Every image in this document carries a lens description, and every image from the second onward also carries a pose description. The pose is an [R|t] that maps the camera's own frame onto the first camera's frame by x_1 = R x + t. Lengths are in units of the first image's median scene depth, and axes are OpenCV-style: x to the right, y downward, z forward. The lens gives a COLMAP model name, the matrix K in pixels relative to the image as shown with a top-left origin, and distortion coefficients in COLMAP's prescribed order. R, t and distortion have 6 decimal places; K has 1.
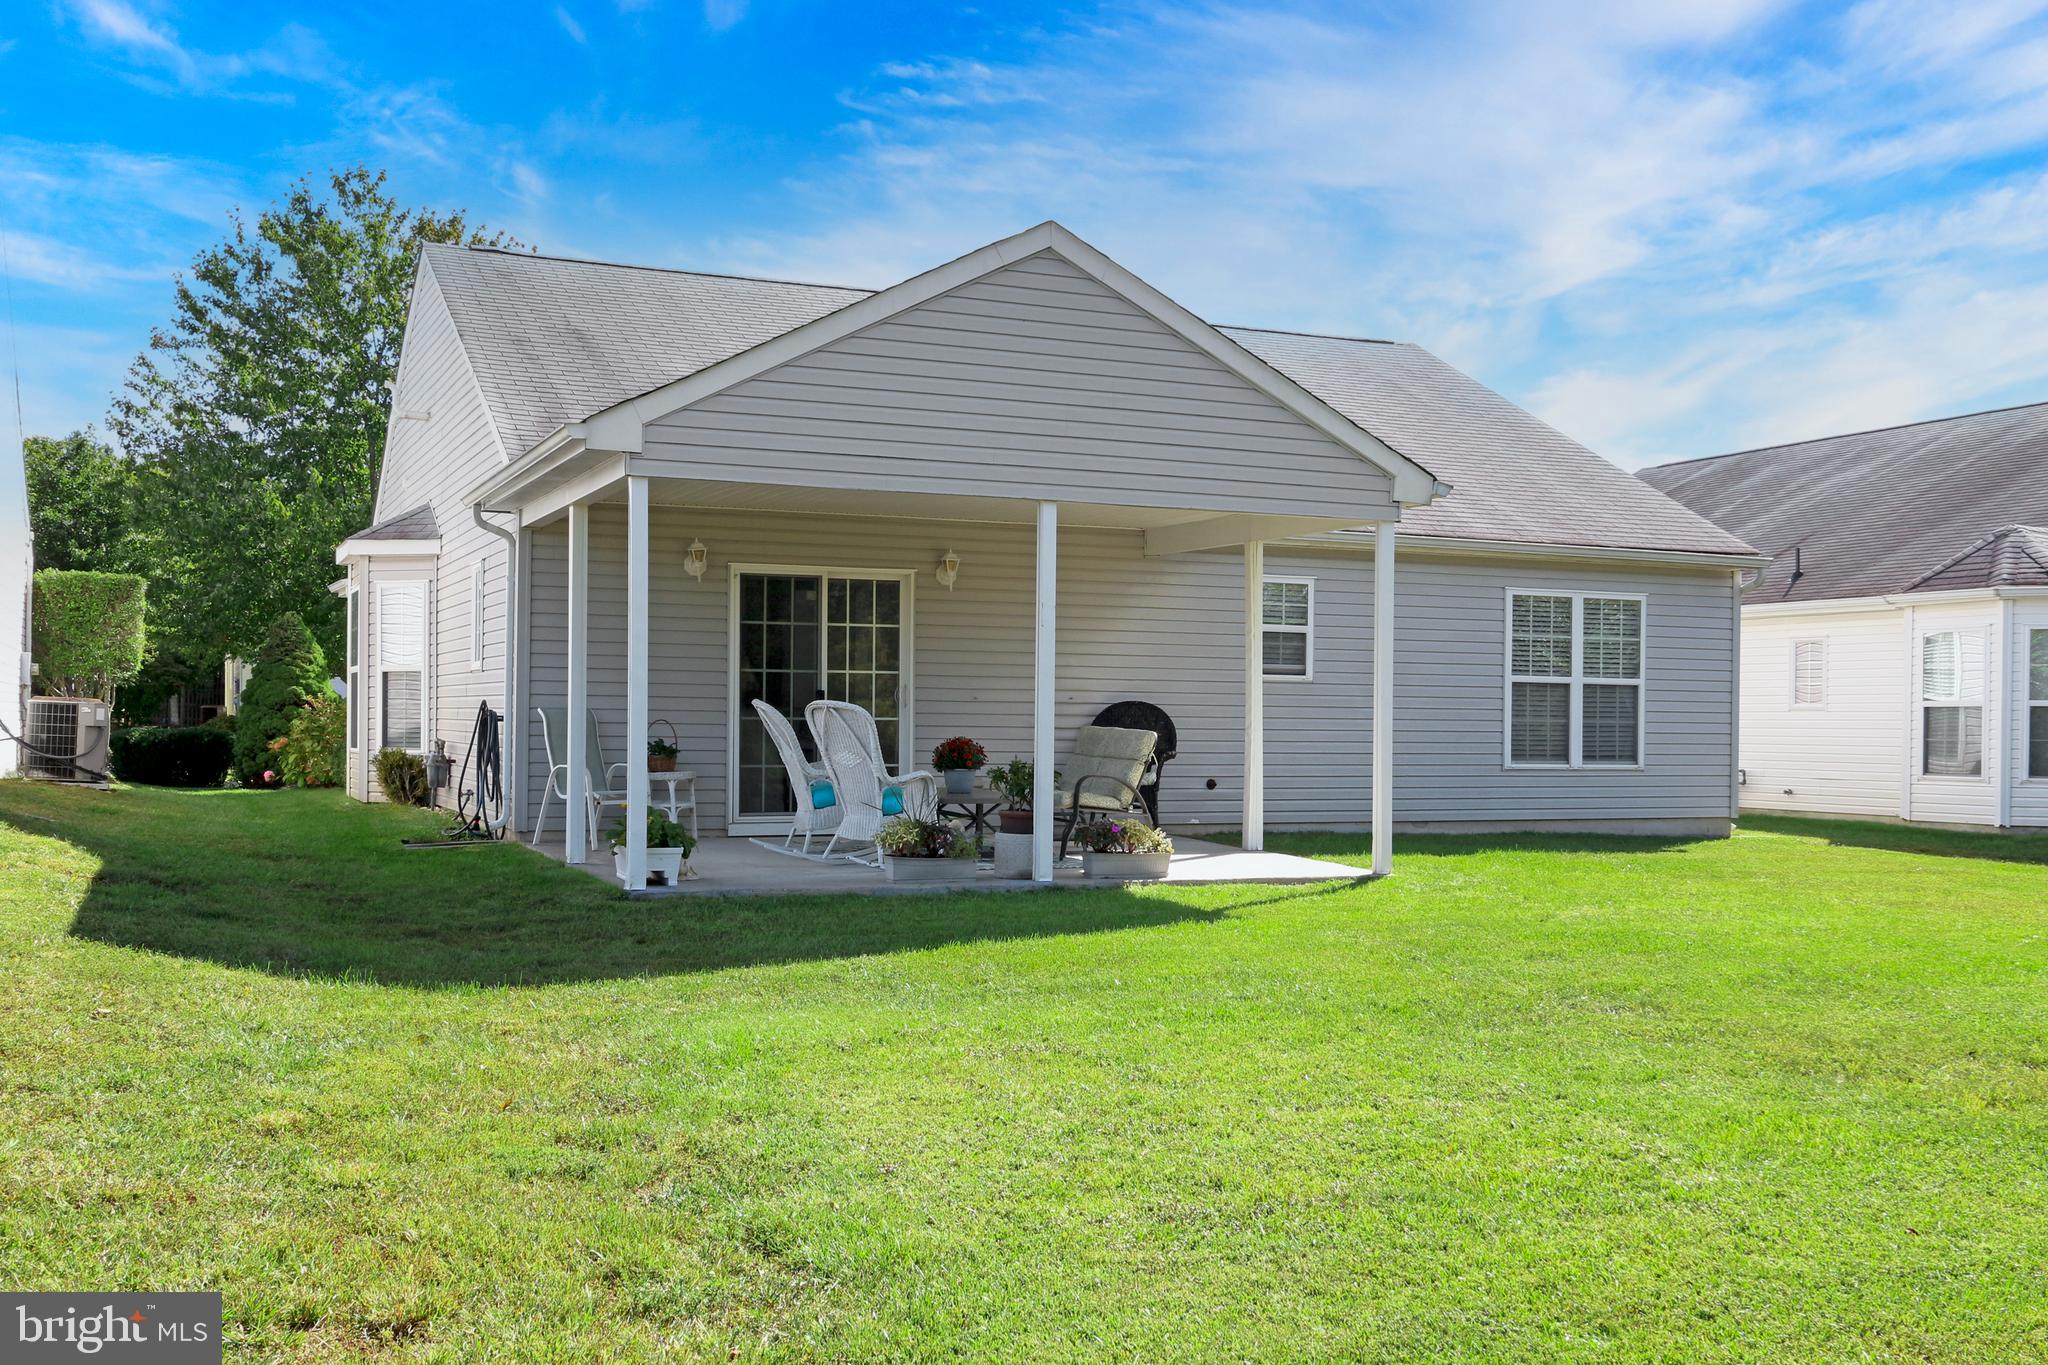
lens RADIAL K [[2009.9, 0, 1020.7], [0, 2009.9, 692.9], [0, 0, 1]] dist [-0.010944, -0.005456]
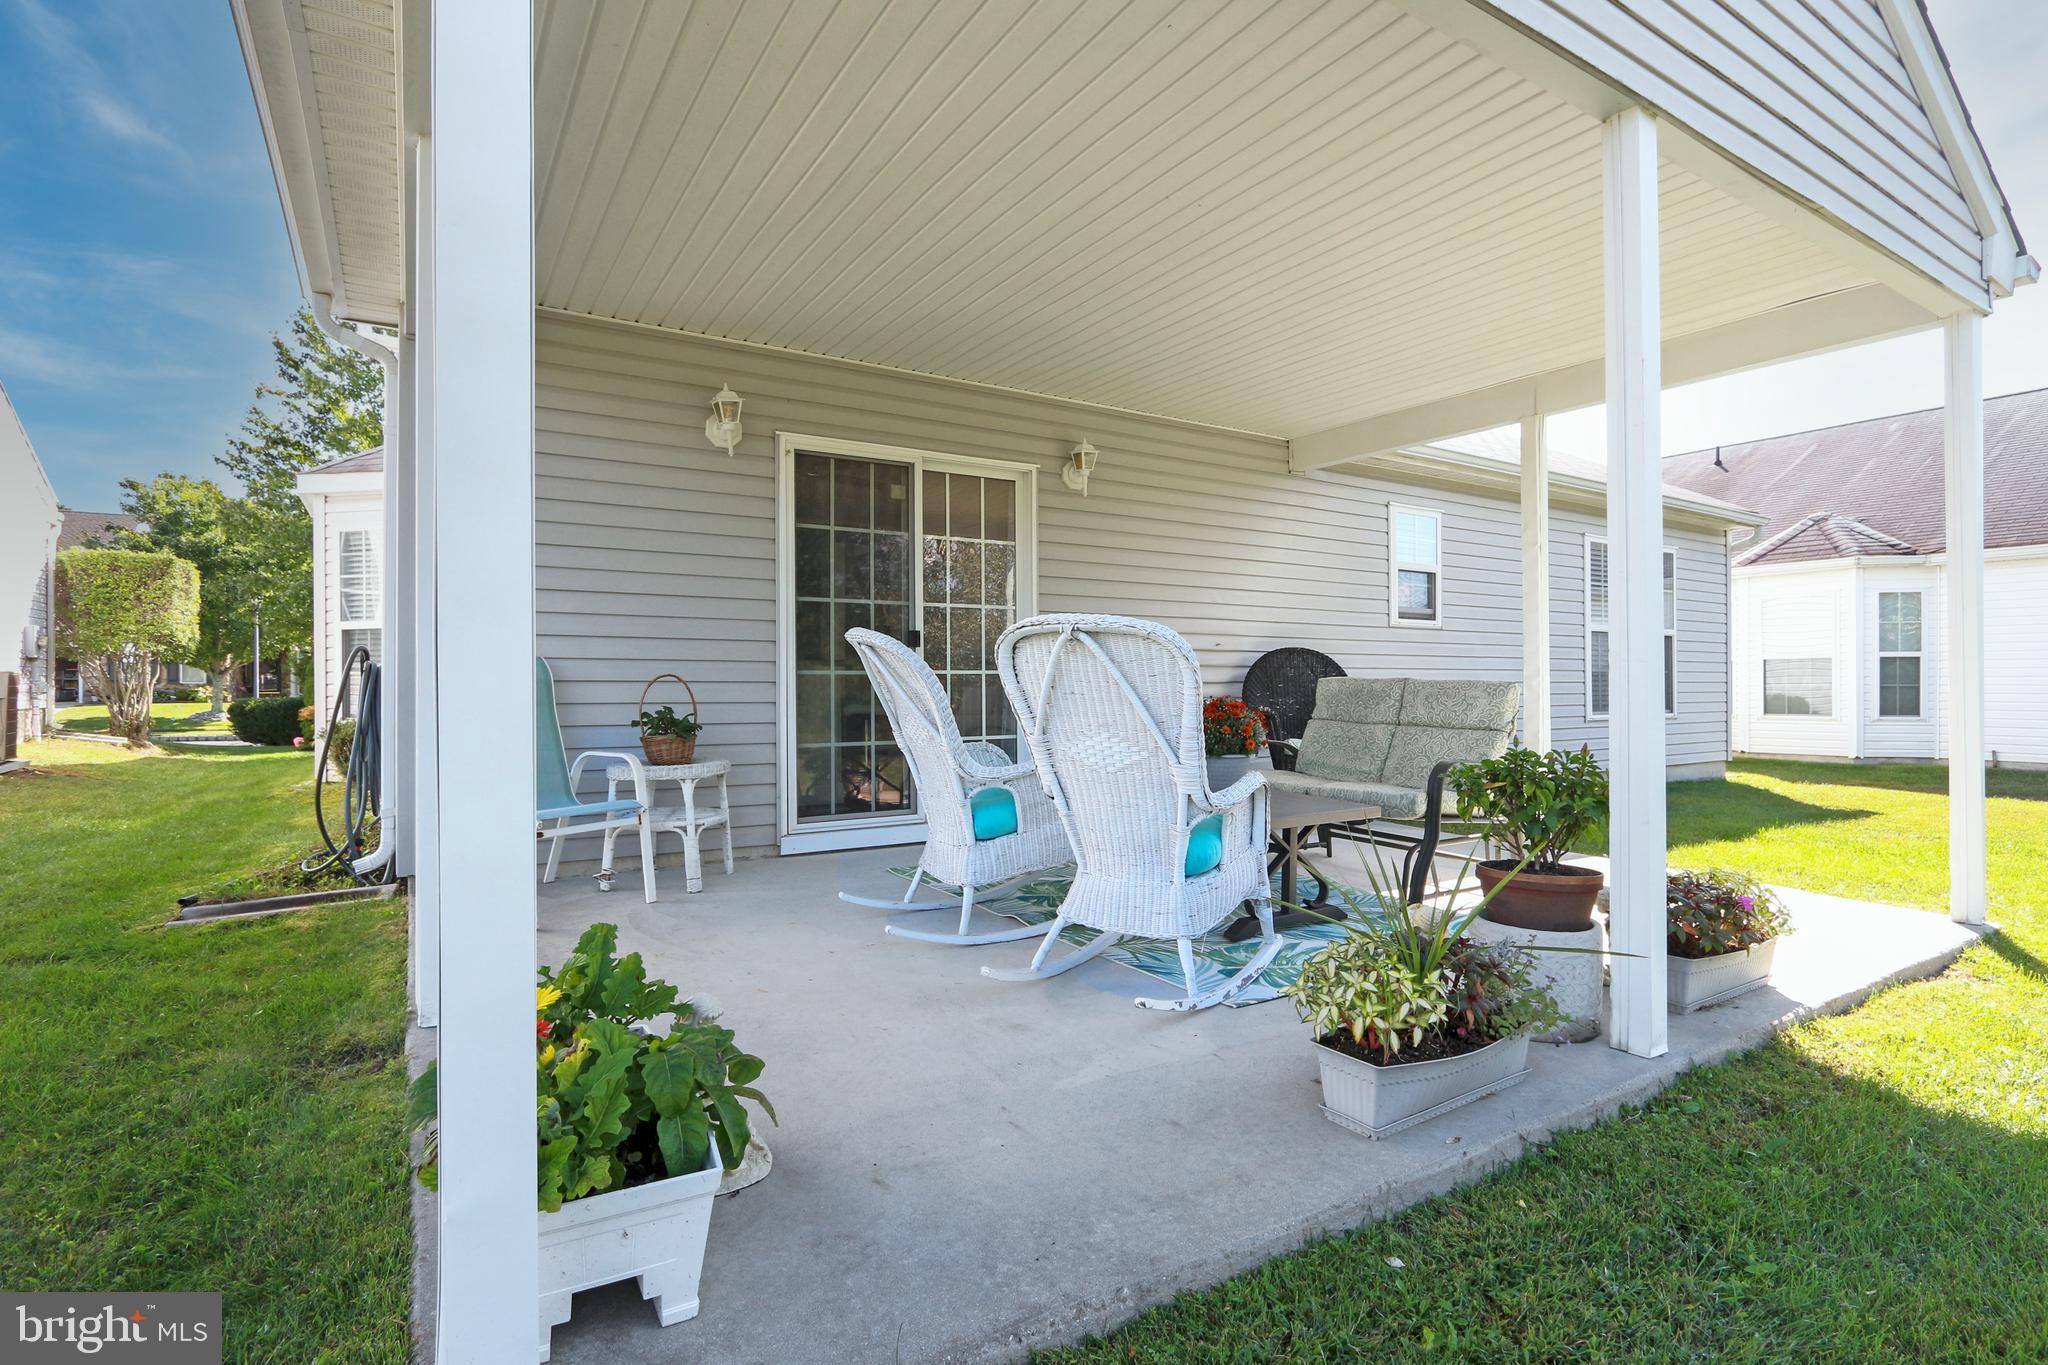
lens RADIAL K [[1011.6, 0, 1033.9], [0, 1011.6, 672.1], [0, 0, 1]] dist [-0.023545, -0.000087]
pose [[0.988606, -0.012203, 0.150028, -0.104086], [0.012534, 0.999921, -0.001261, 0.012726], [-0.150001, 0.003127, 0.988681, 0.613852]]
